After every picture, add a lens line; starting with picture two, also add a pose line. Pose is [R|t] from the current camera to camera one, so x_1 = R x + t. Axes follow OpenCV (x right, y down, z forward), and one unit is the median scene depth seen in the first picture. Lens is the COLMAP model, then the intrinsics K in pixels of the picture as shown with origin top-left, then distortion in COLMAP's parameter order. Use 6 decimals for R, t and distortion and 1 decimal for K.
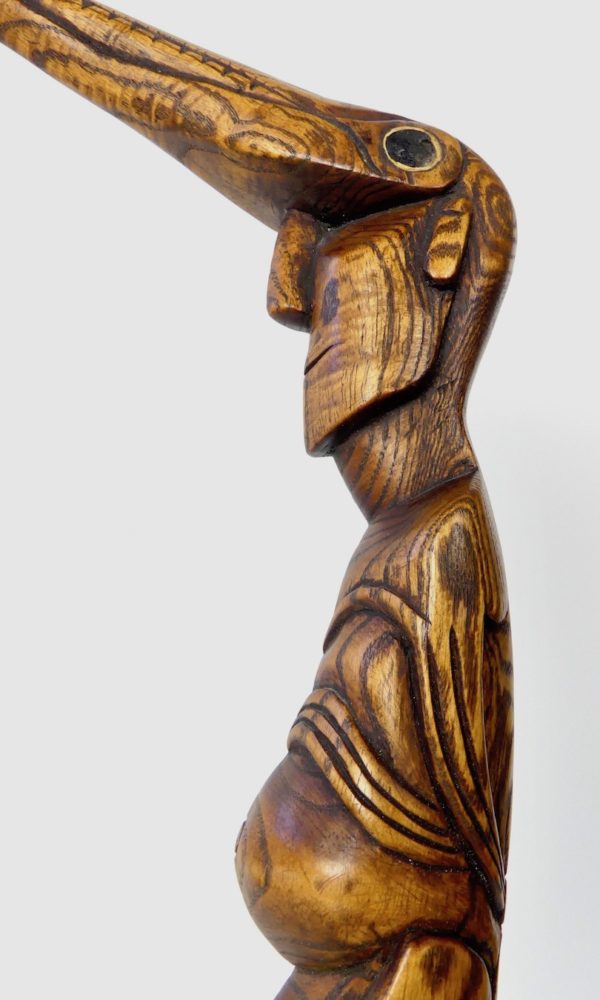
lens RADIAL K [[806.9, 0, 343.6], [0, 806.9, 500.4], [0, 0, 1]] dist [-0.035497, 0.002498]
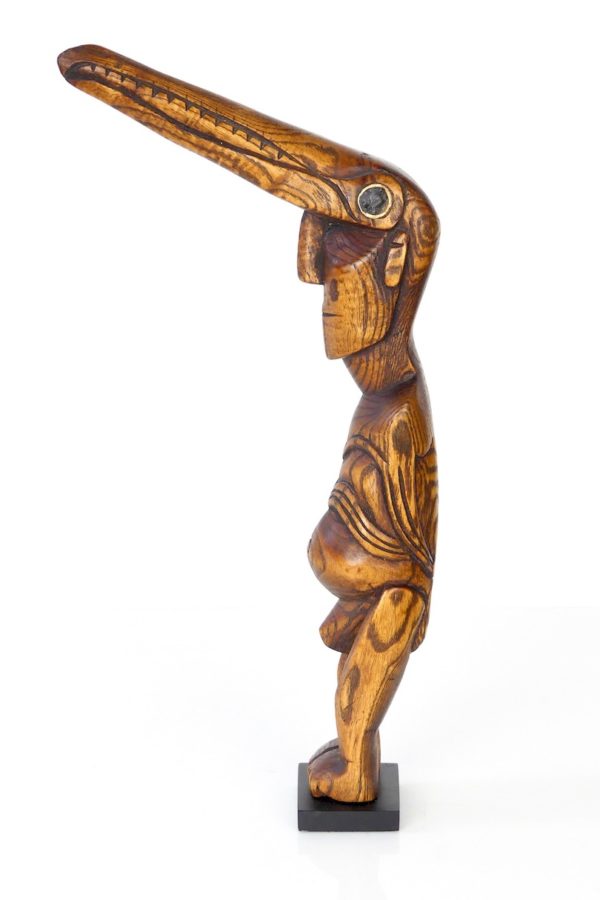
lens RADIAL K [[2775.6, 0, 300.0], [0, 2775.6, 450.0], [0, 0, 1]] dist [0.010022, -0.023553]
pose [[0.996915, -0.047859, -0.062210, 0.331571], [0.072476, 0.865547, 0.495556, -3.607799], [0.030129, -0.498536, 0.866346, -5.489322]]
